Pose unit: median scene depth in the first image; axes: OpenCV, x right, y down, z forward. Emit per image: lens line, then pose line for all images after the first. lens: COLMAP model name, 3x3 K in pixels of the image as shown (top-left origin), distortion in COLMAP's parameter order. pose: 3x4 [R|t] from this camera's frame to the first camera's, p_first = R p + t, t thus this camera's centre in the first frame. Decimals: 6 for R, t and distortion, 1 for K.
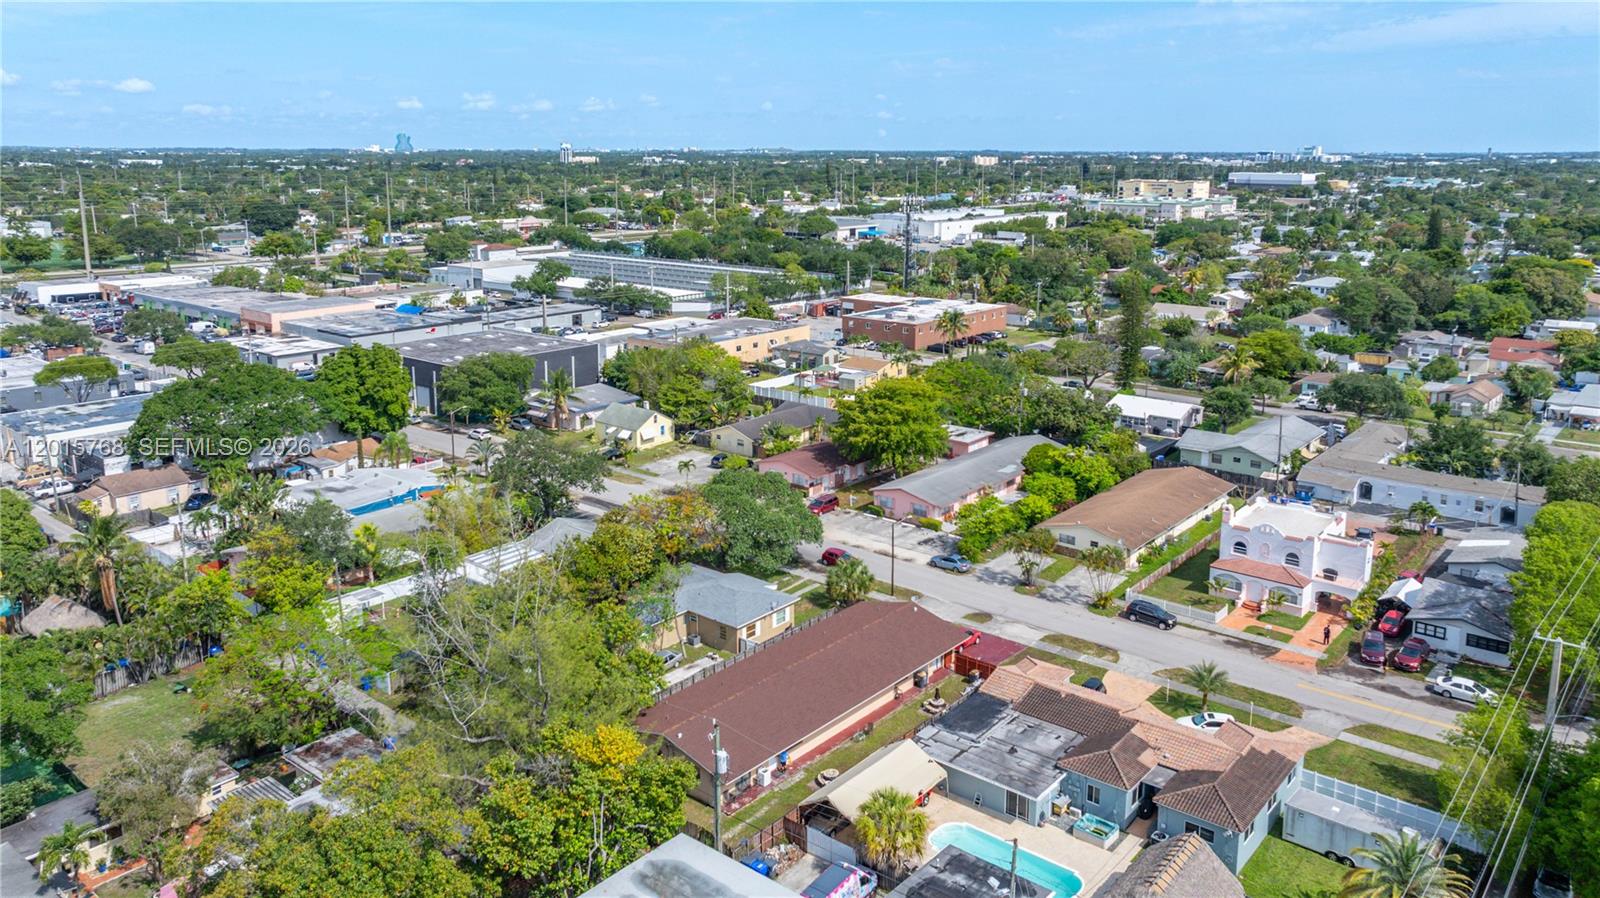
lens RADIAL K [[1137.7, 0, 828.6], [0, 1137.7, 397.7], [0, 0, 1]] dist [-0.012192, 0.006289]
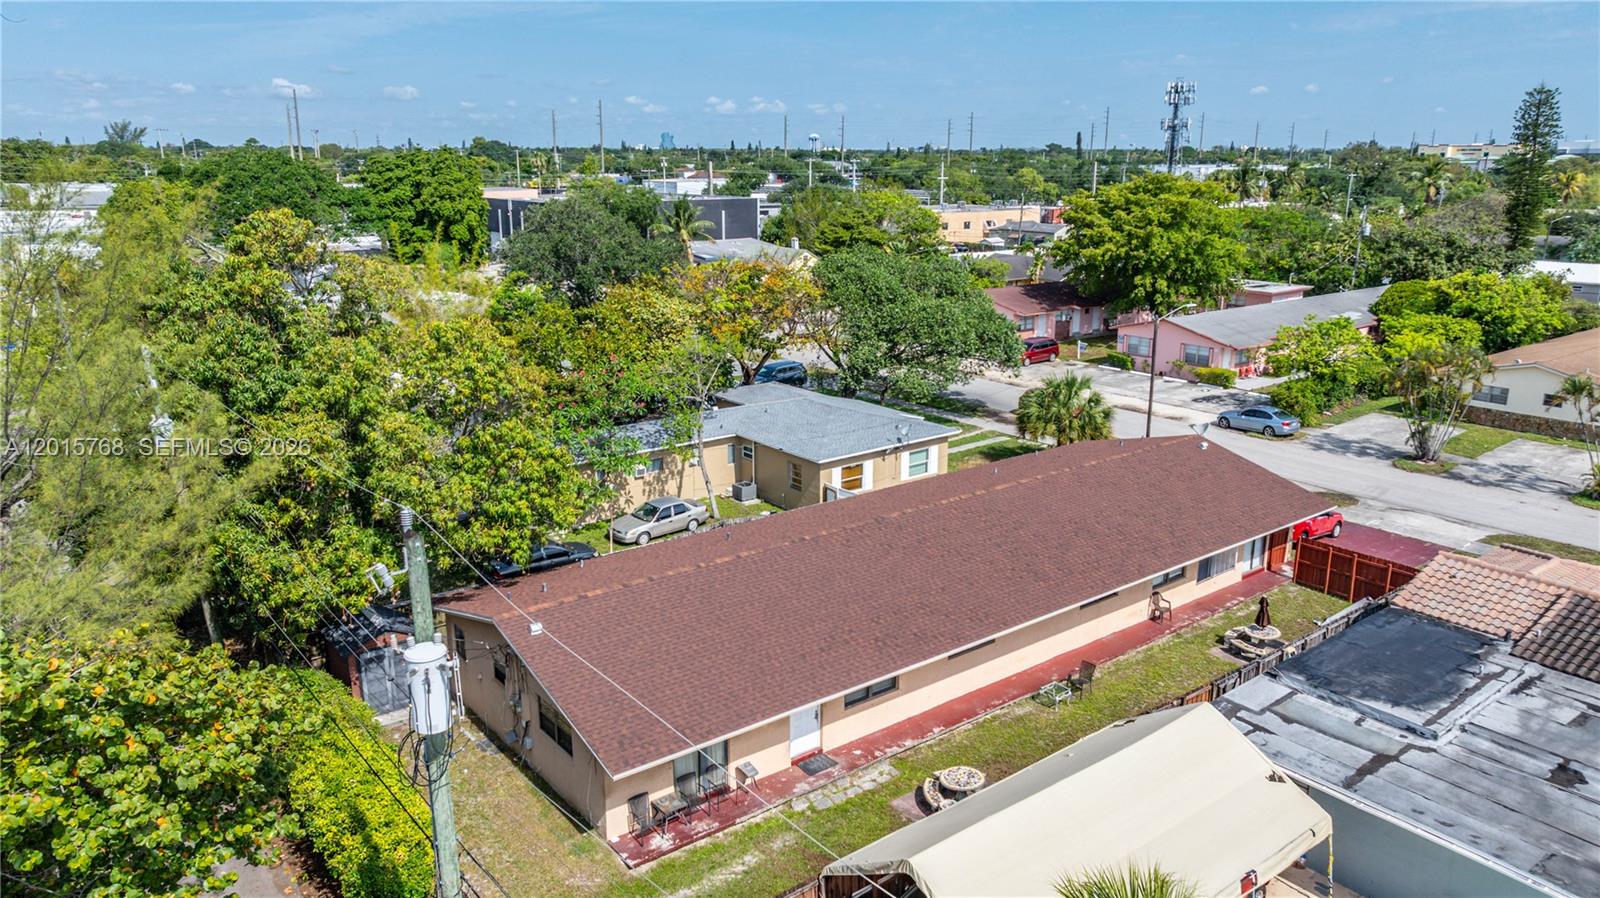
lens RADIAL K [[1137.7, 0, 797.9], [0, 1137.7, 488.0], [0, 0, 1]] dist [-0.012192, 0.006289]
pose [[0.972800, 0.057293, -0.224448, 0.018623], [-0.037031, 0.994933, 0.093470, 0.148667], [0.228666, -0.082616, 0.969993, 0.463099]]
